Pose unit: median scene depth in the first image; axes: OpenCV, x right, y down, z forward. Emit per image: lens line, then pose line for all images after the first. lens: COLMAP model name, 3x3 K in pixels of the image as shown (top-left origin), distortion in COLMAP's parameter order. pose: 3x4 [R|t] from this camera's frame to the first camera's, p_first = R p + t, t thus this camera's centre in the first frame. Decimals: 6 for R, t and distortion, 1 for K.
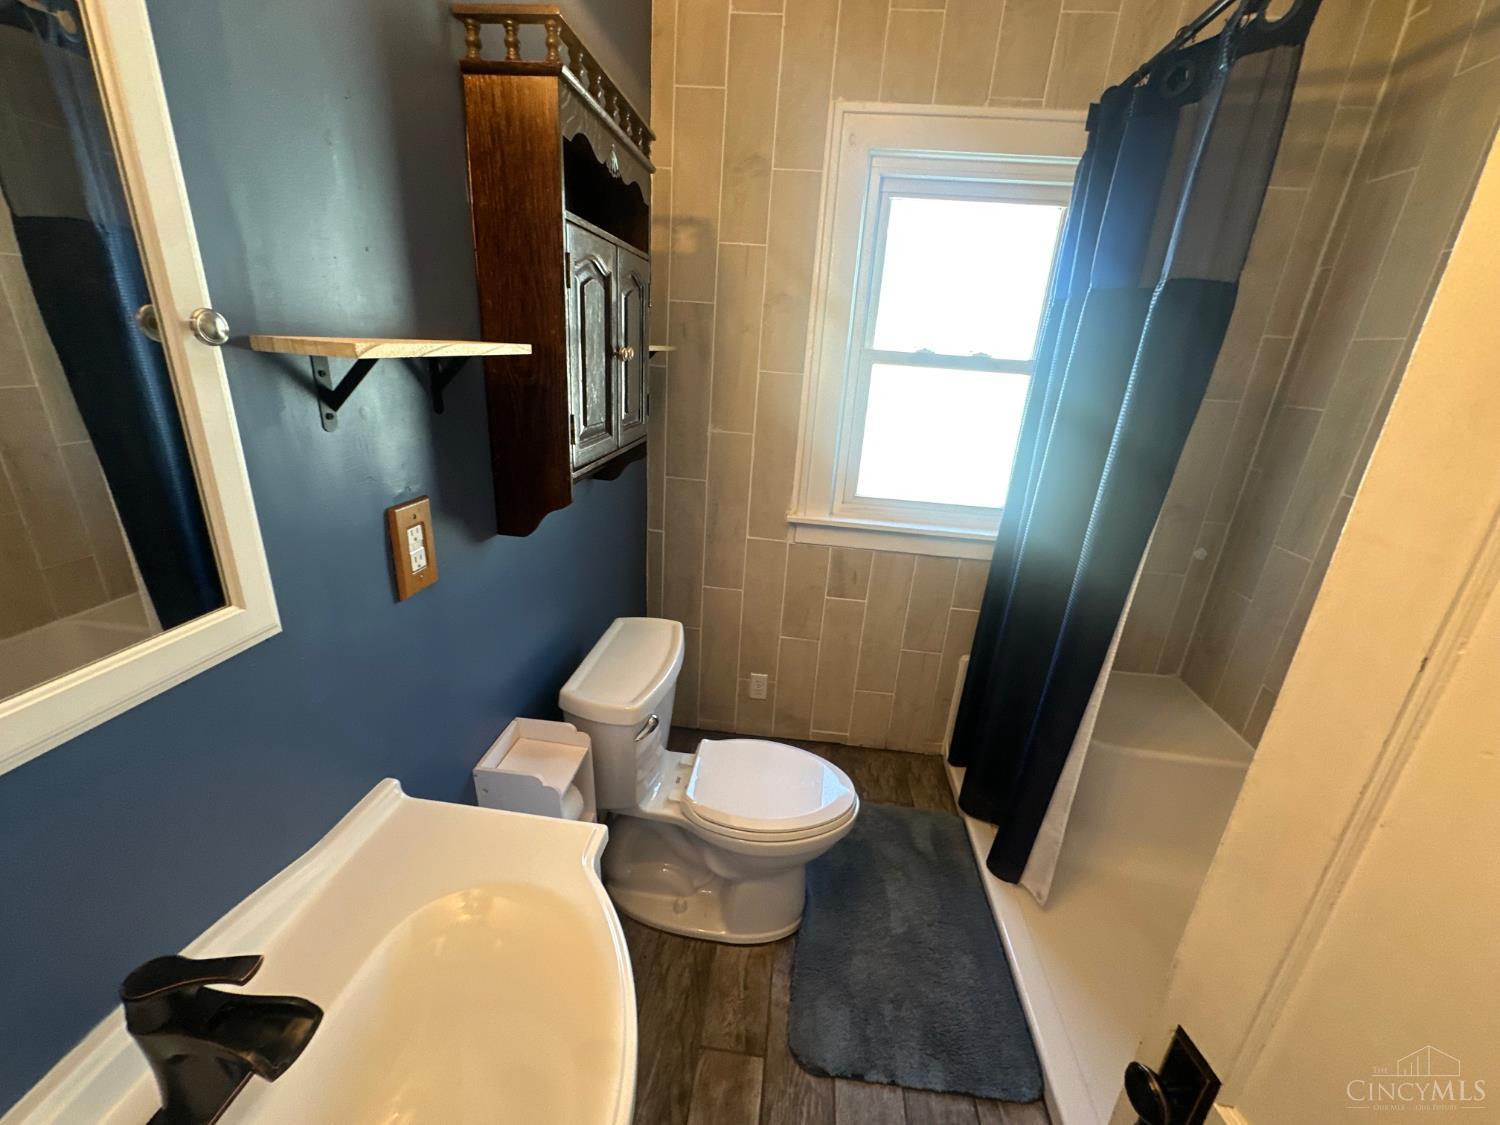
lens RADIAL K [[601.0, 0, 751.0], [0, 601.0, 562.8], [0, 0, 1]] dist [-0.004909, 0.000563]
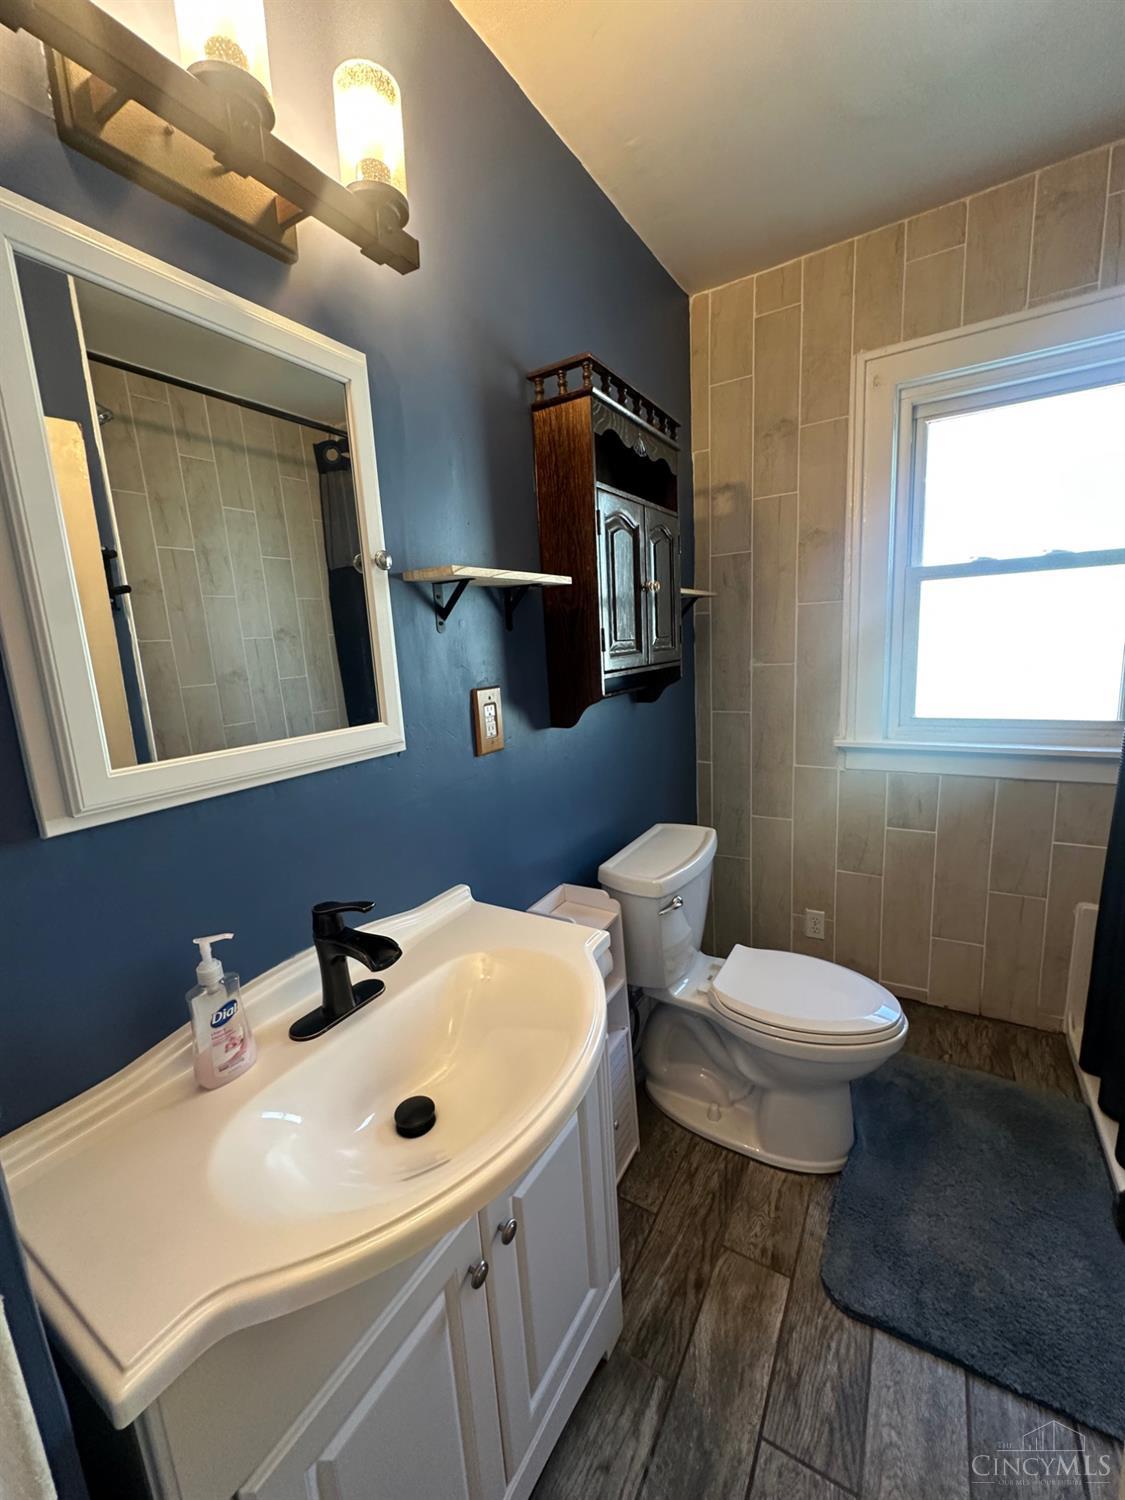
lens RADIAL K [[601.0, 0, 563.9], [0, 601.0, 748.3], [0, 0, 1]] dist [-0.004909, 0.000563]
pose [[0.898963, -0.038376, -0.436339, 0.145402], [-0.035315, 0.986562, -0.159526, 0.173631], [0.436598, 0.158818, 0.885528, -0.115537]]
